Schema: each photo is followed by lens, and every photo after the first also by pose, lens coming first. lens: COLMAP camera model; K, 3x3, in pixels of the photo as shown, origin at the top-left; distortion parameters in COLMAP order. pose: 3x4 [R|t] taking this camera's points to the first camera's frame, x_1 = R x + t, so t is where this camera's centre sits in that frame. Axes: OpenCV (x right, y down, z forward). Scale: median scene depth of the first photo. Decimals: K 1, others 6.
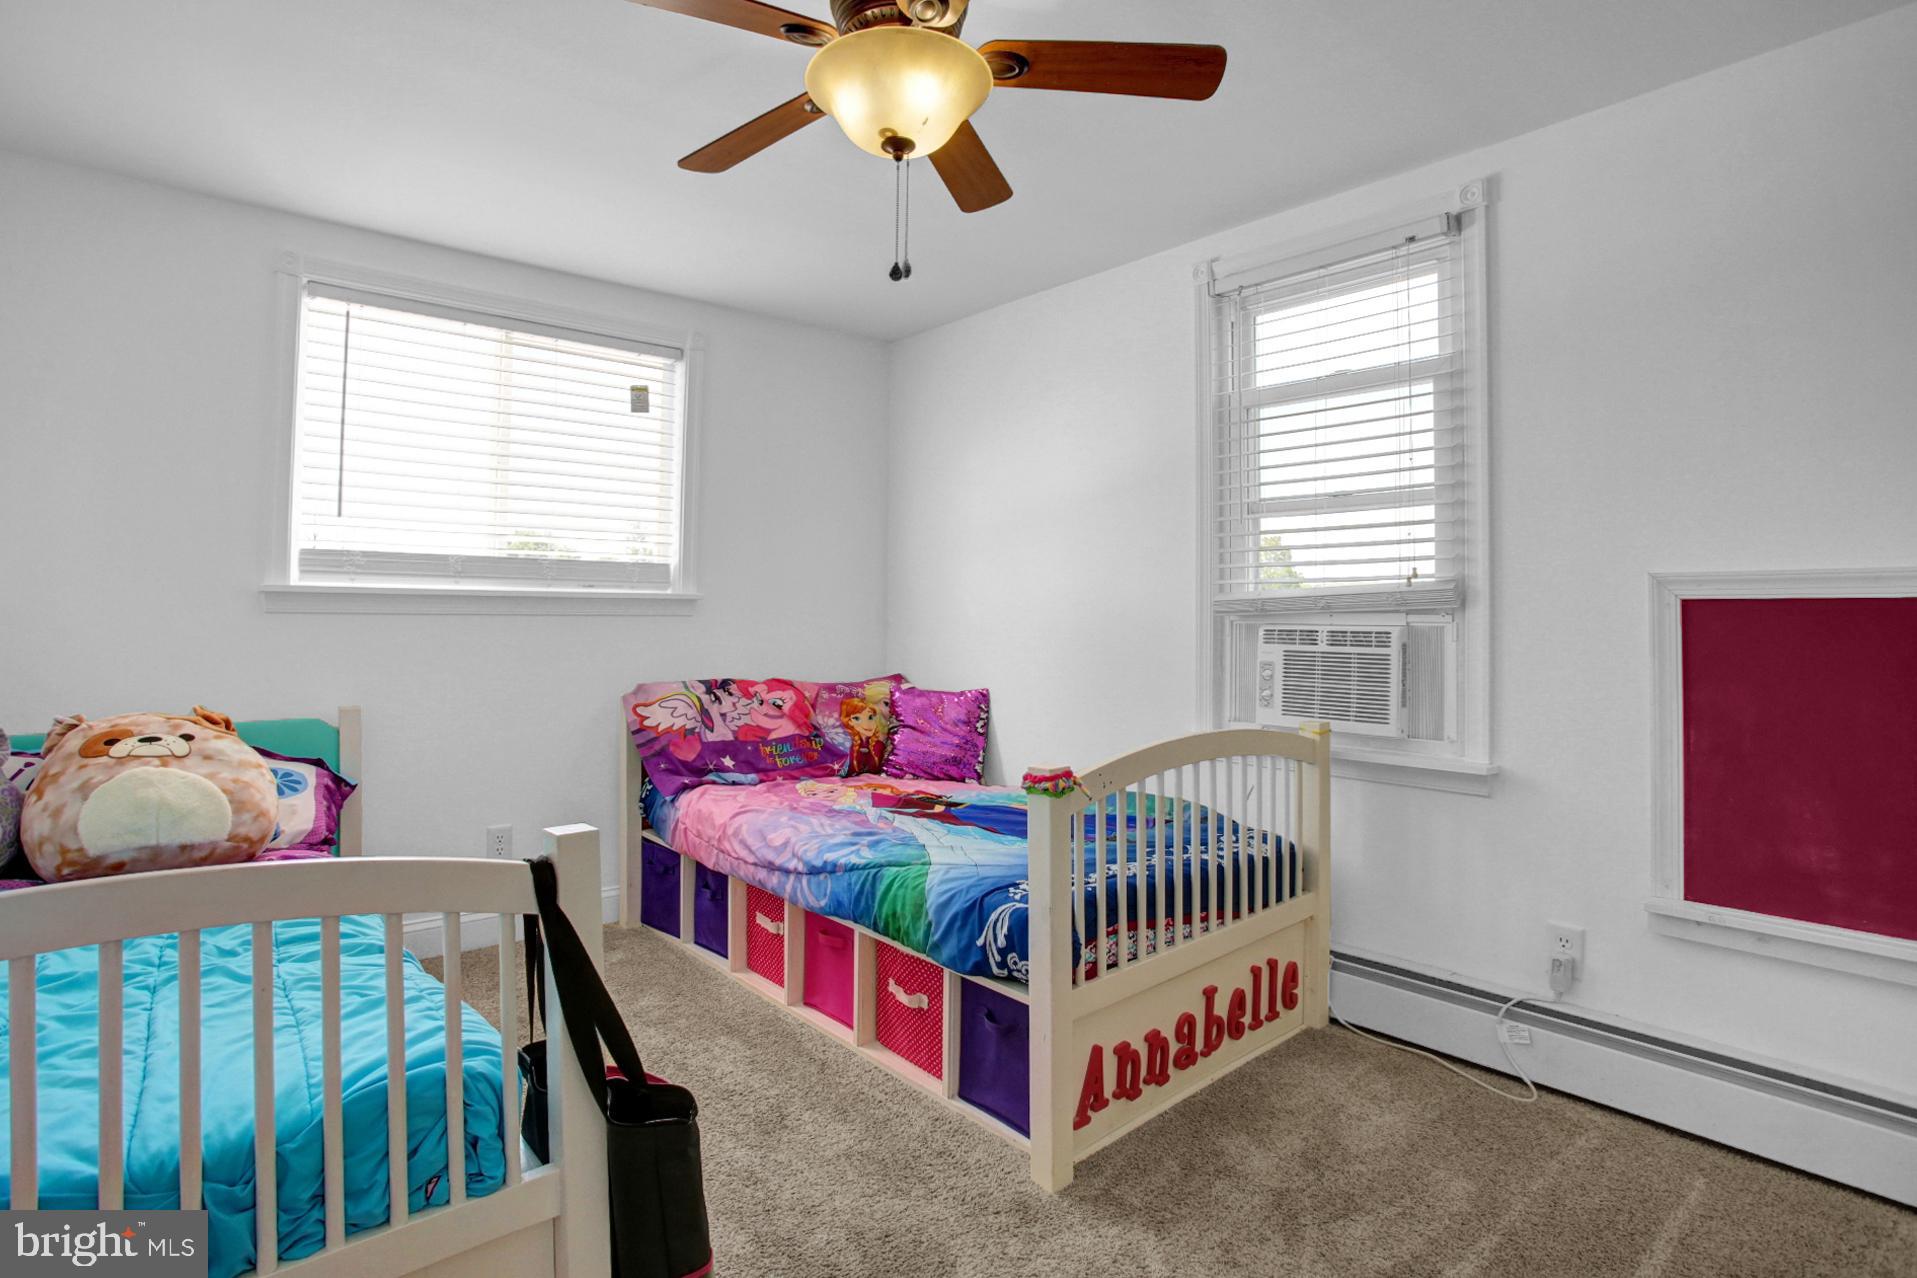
lens RADIAL K [[952.1, 0, 941.6], [0, 952.1, 621.0], [0, 0, 1]] dist [-0.069126, 0.026325]
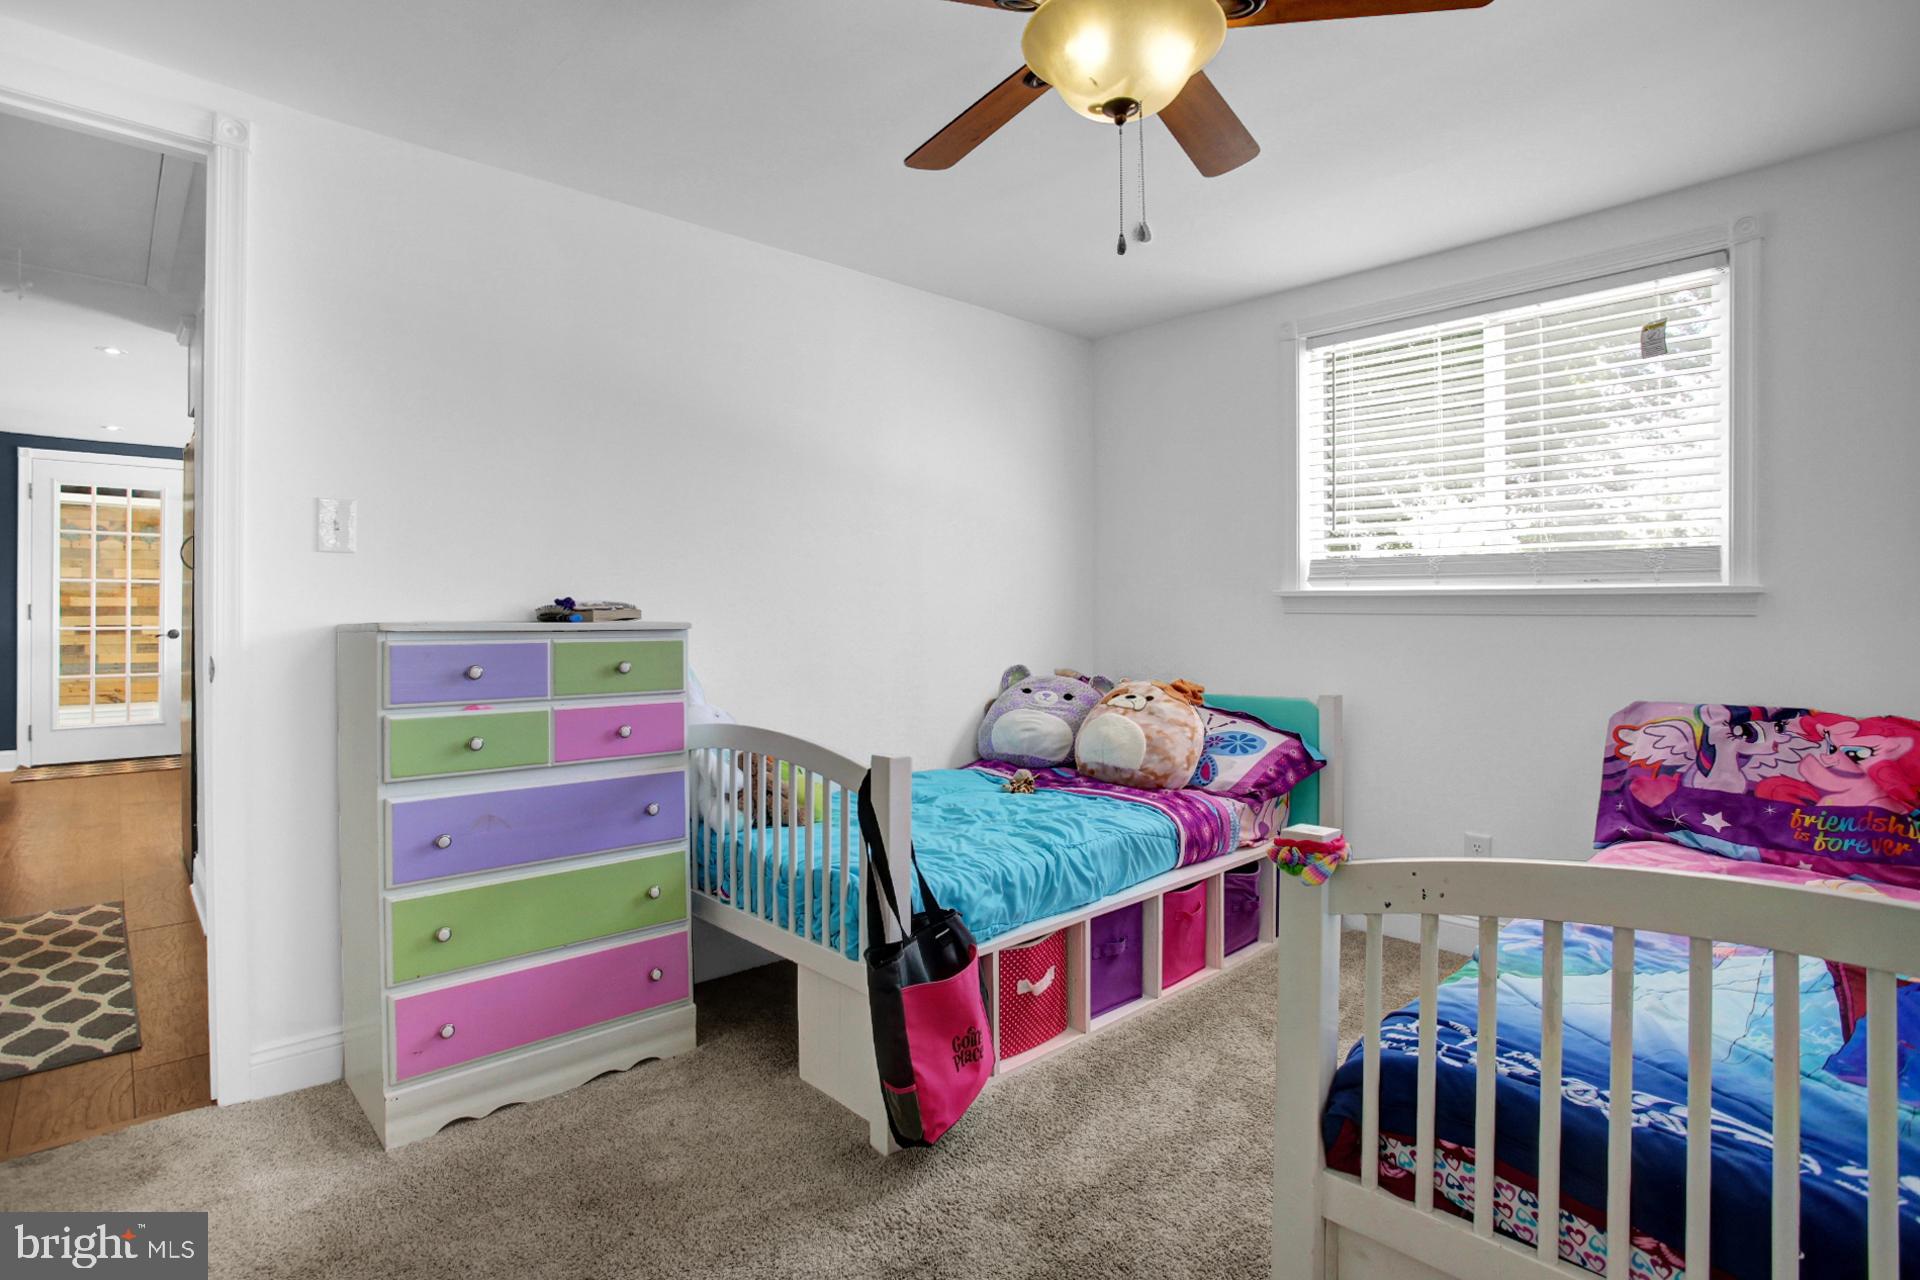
lens RADIAL K [[953.6, 0, 943.0], [0, 953.6, 622.0], [0, 0, 1]] dist [-0.069126, 0.026325]
pose [[0.043807, 0.003737, -0.999033, 0.438760], [-0.007580, 0.999965, 0.003408, 0.001565], [0.999011, 0.007424, 0.043833, 0.392392]]
